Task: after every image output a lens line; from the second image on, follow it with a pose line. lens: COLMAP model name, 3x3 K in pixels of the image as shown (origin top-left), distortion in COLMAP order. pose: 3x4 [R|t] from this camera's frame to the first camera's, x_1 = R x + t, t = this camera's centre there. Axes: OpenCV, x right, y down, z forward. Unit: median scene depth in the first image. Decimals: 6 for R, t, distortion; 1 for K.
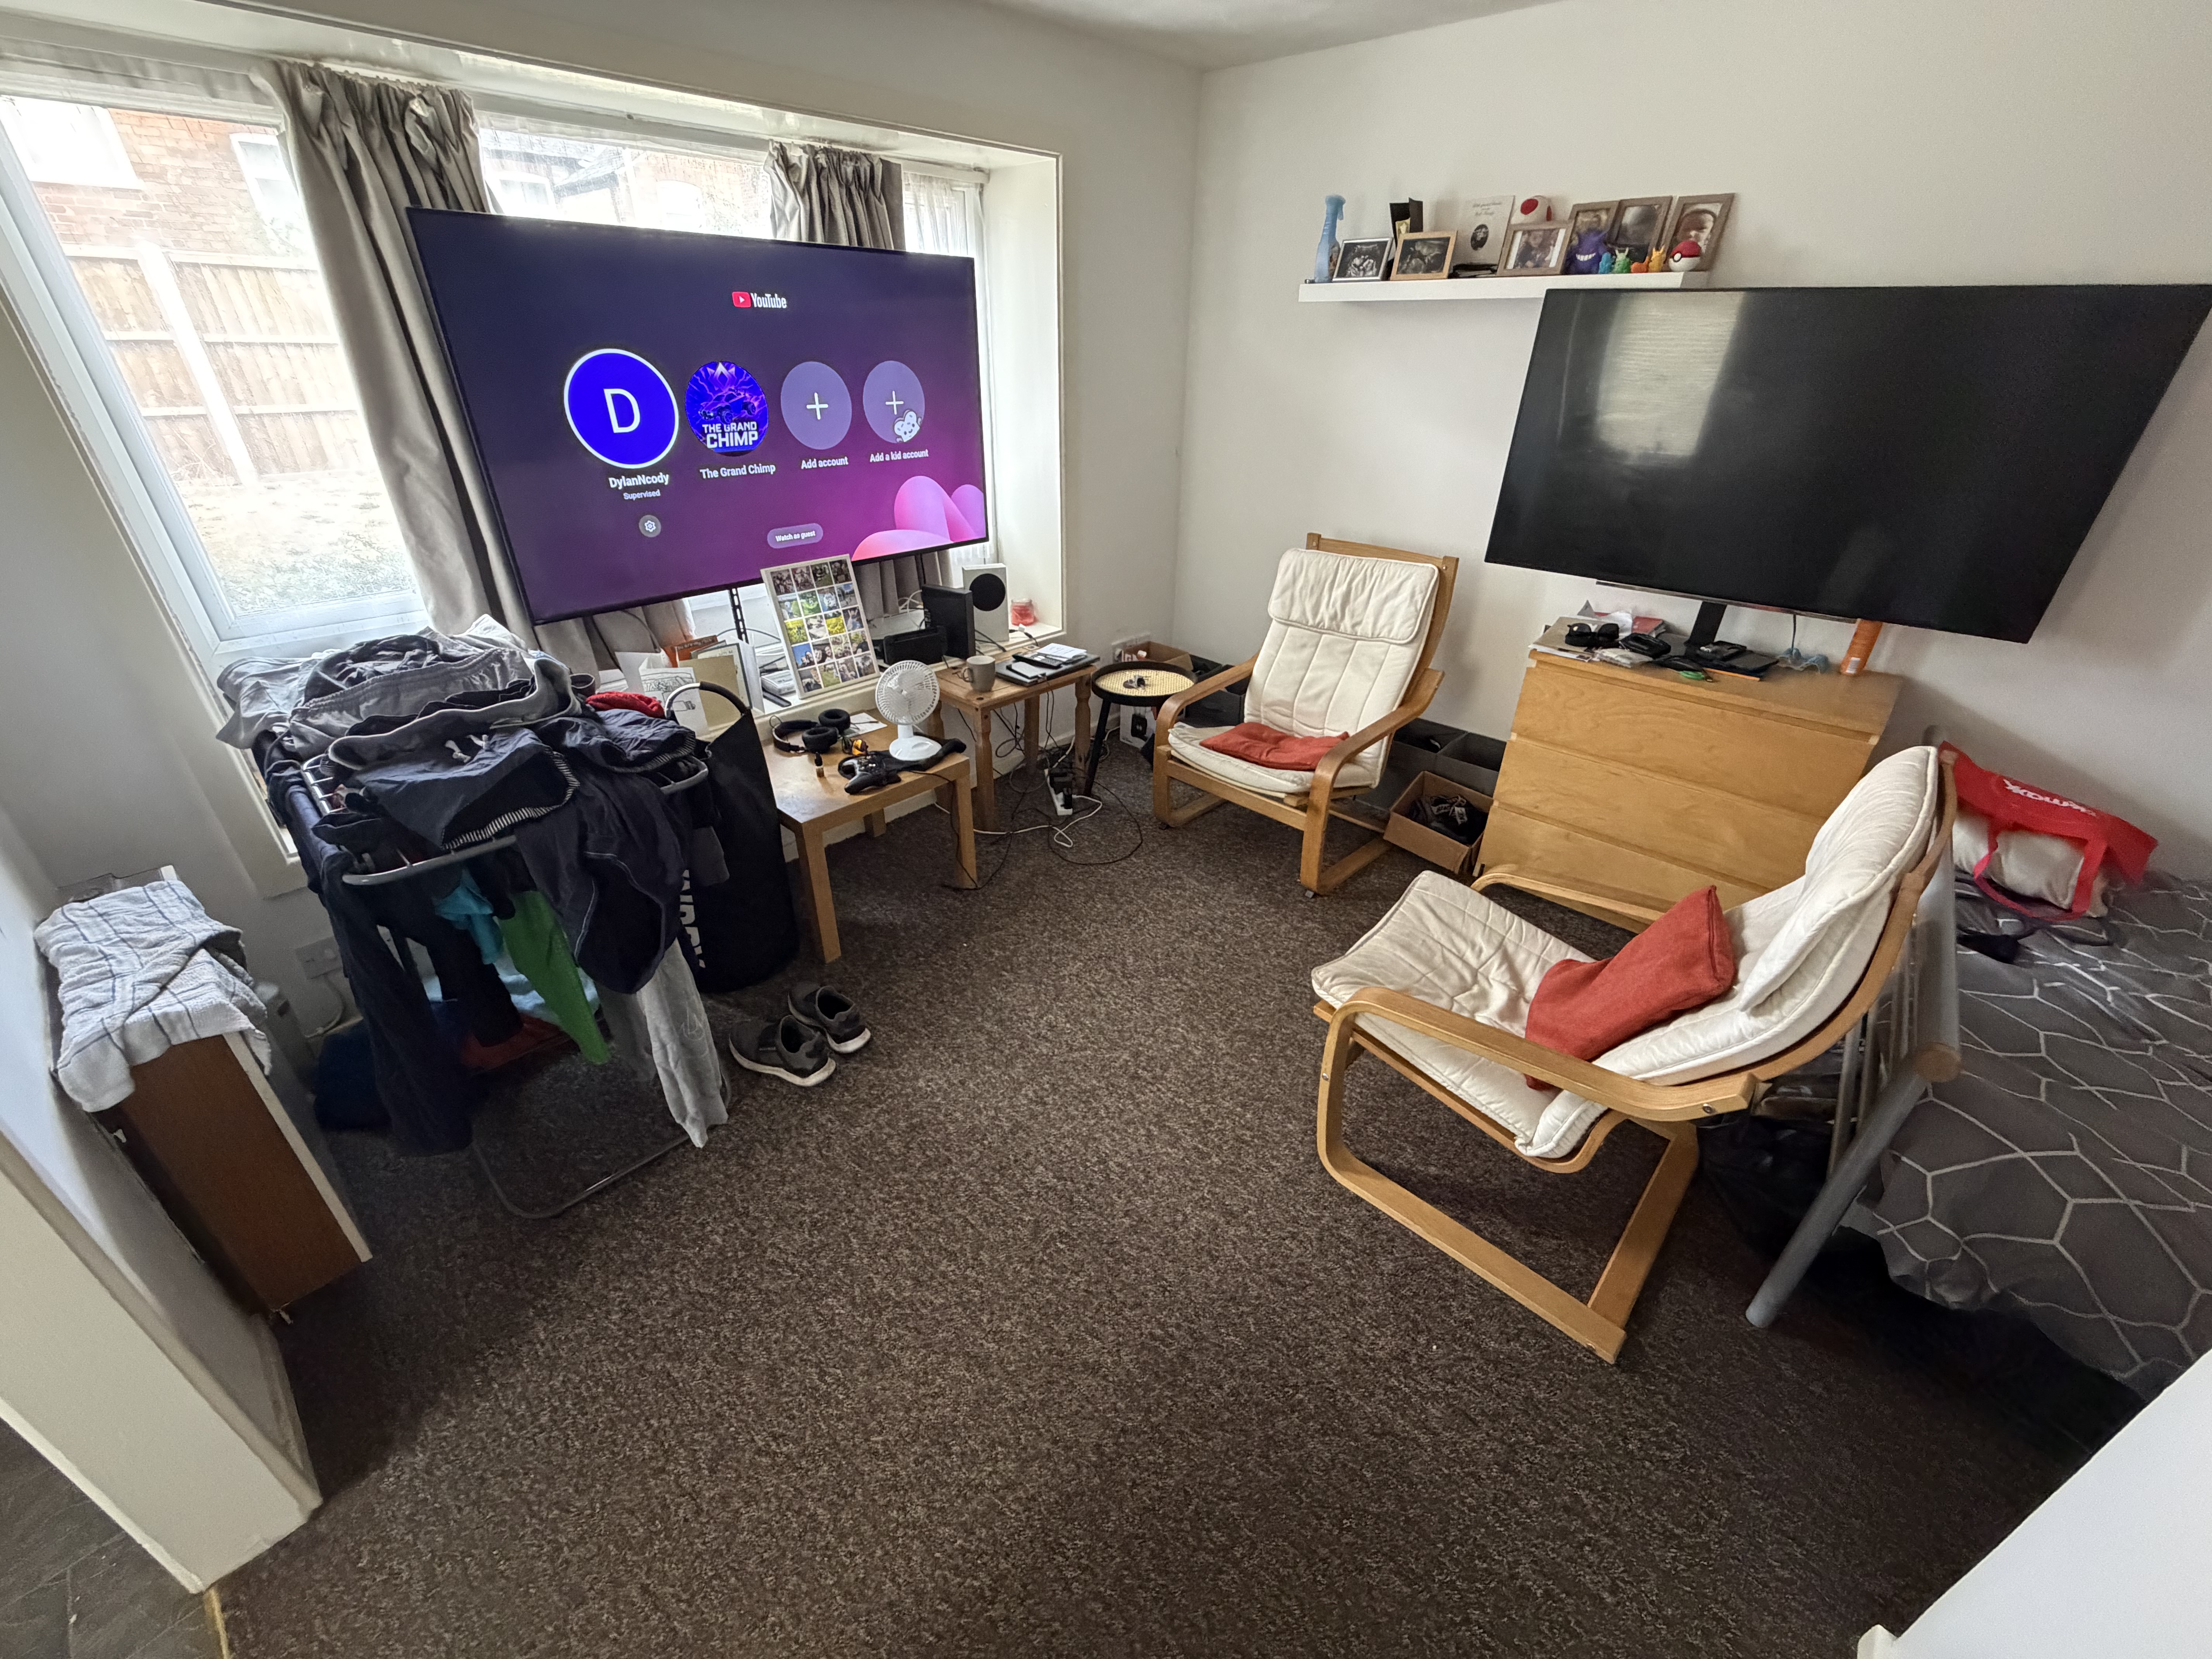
lens RADIAL K [[880.2, 0, 1098.7], [0, 880.2, 826.5], [0, 0, 1]] dist [0.001634, -0.000557]
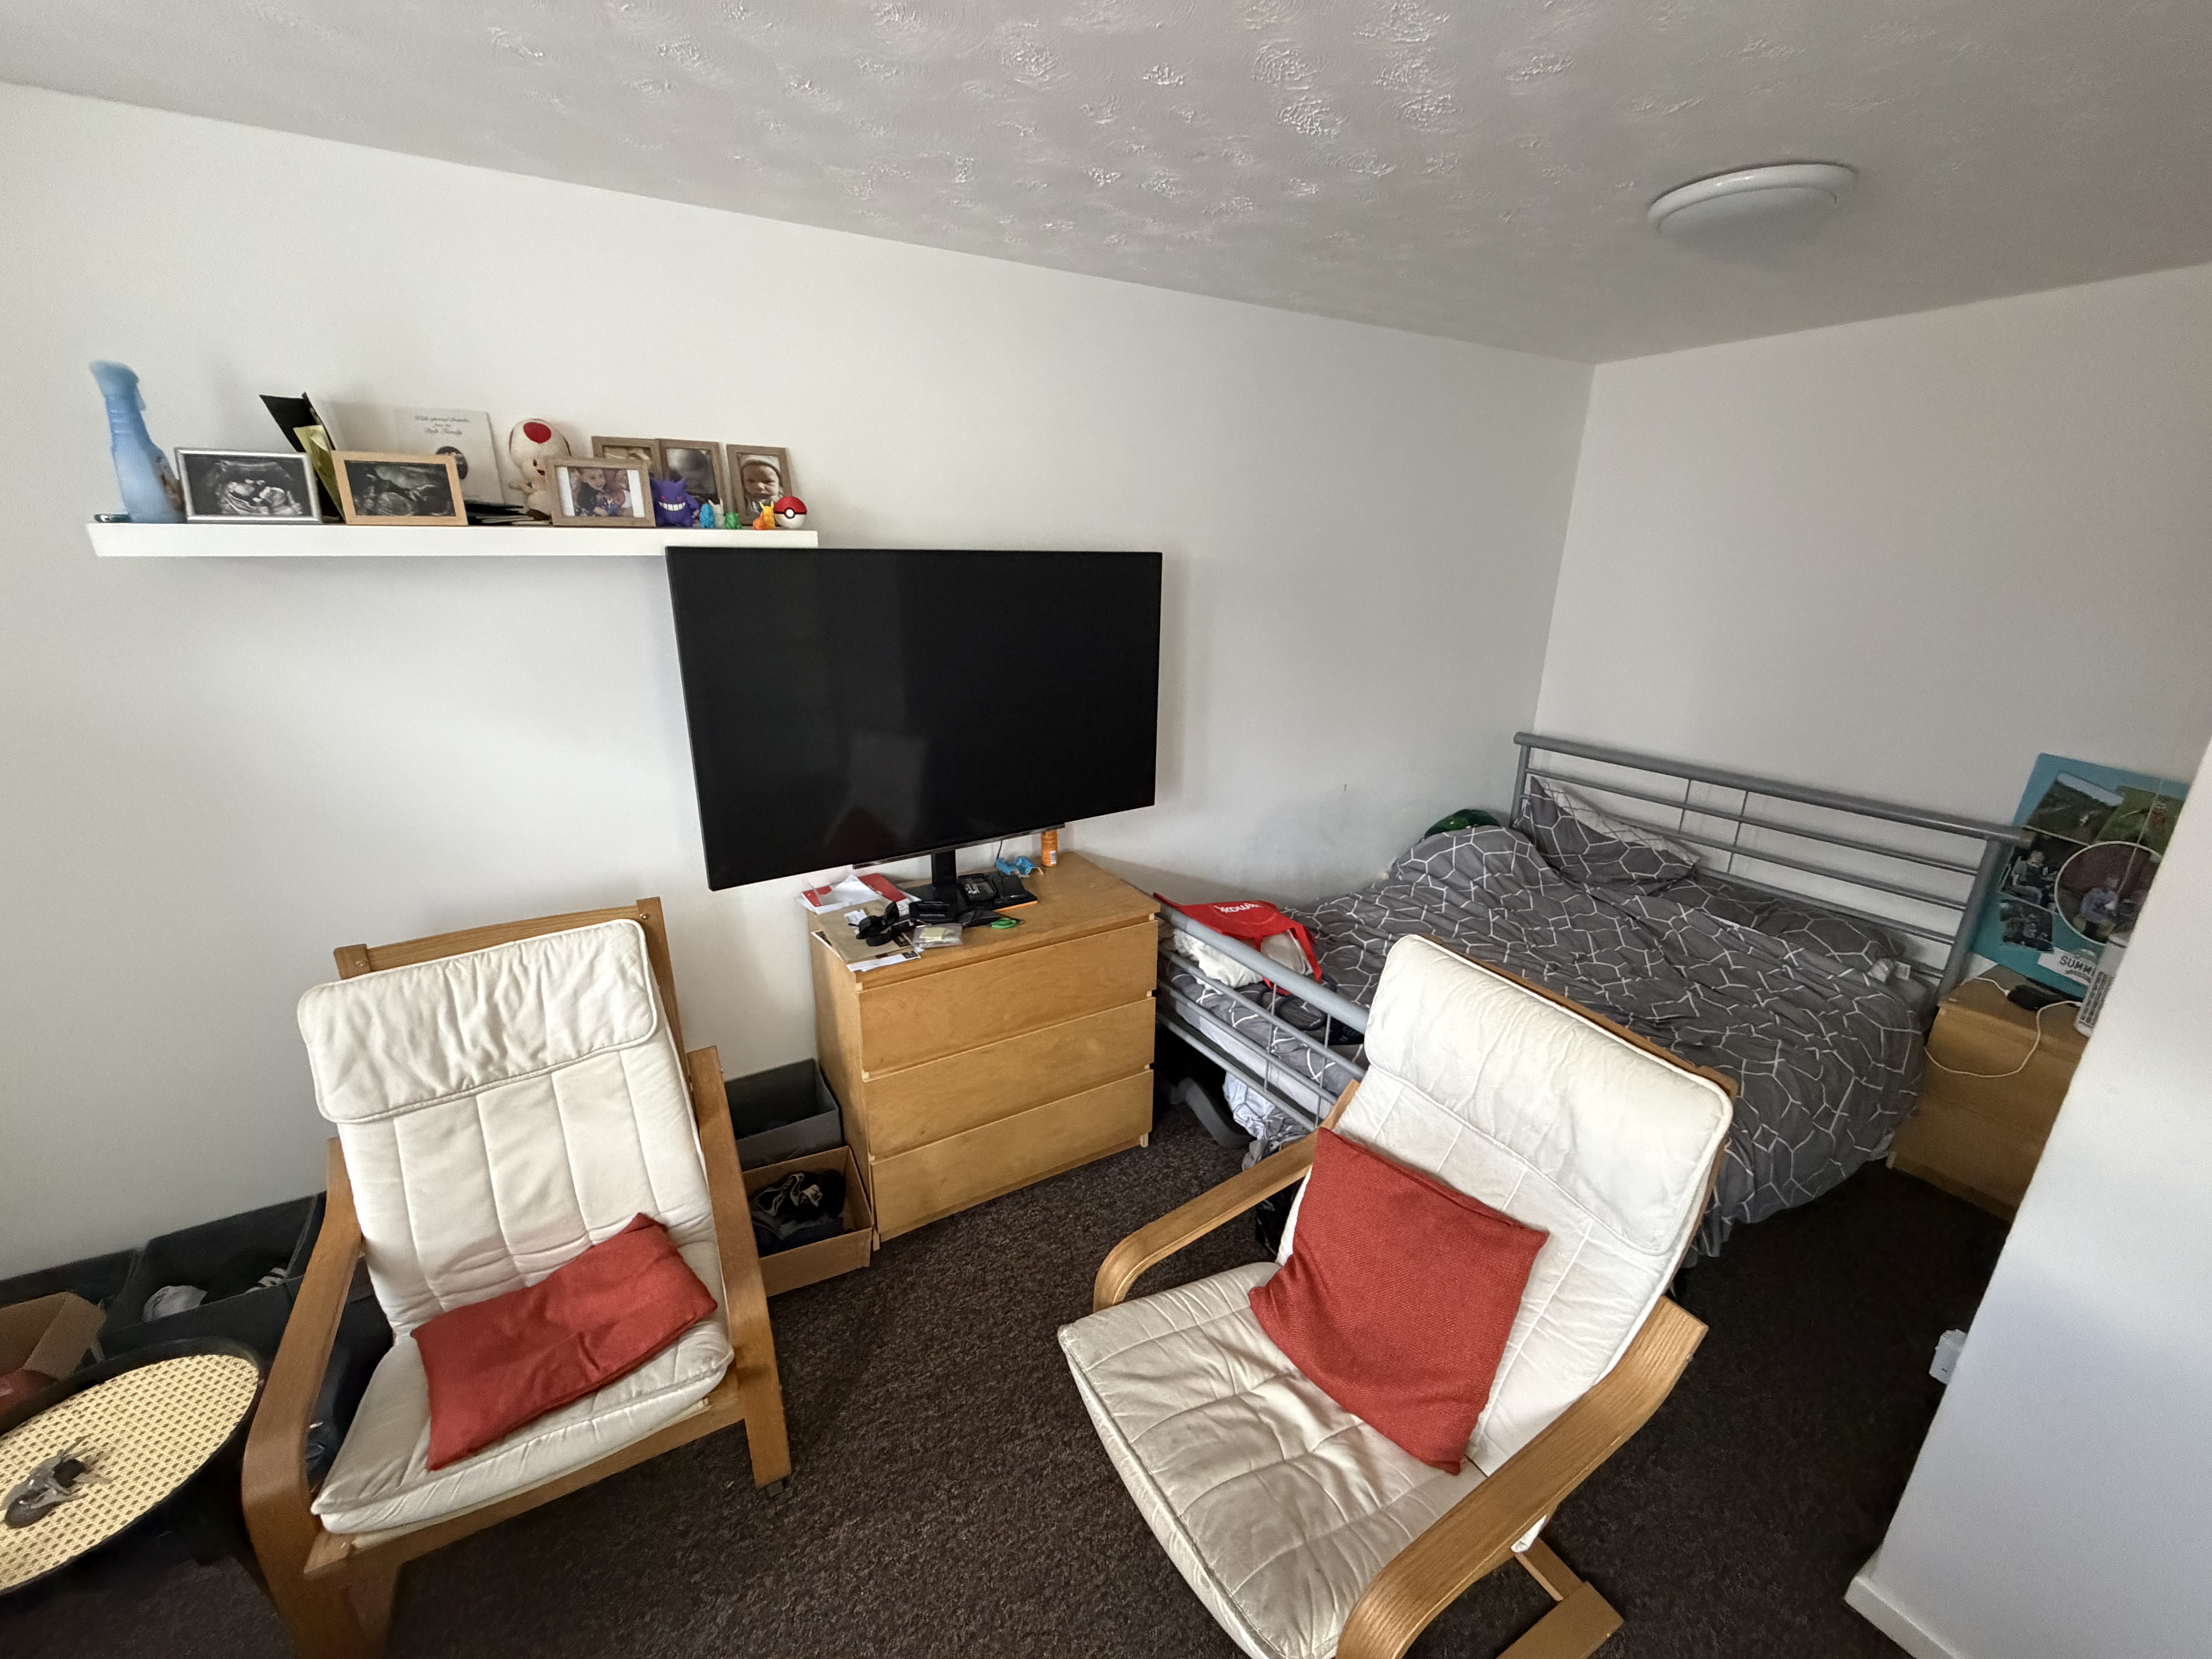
lens RADIAL K [[880.2, 0, 1108.7], [0, 880.2, 831.6], [0, 0, 1]] dist [0.001634, -0.000557]
pose [[0.290612, -0.304872, 0.906972, -0.099989], [0.465372, 0.873253, 0.144423, -0.304037], [-0.836046, 0.380108, 0.395656, 0.444984]]
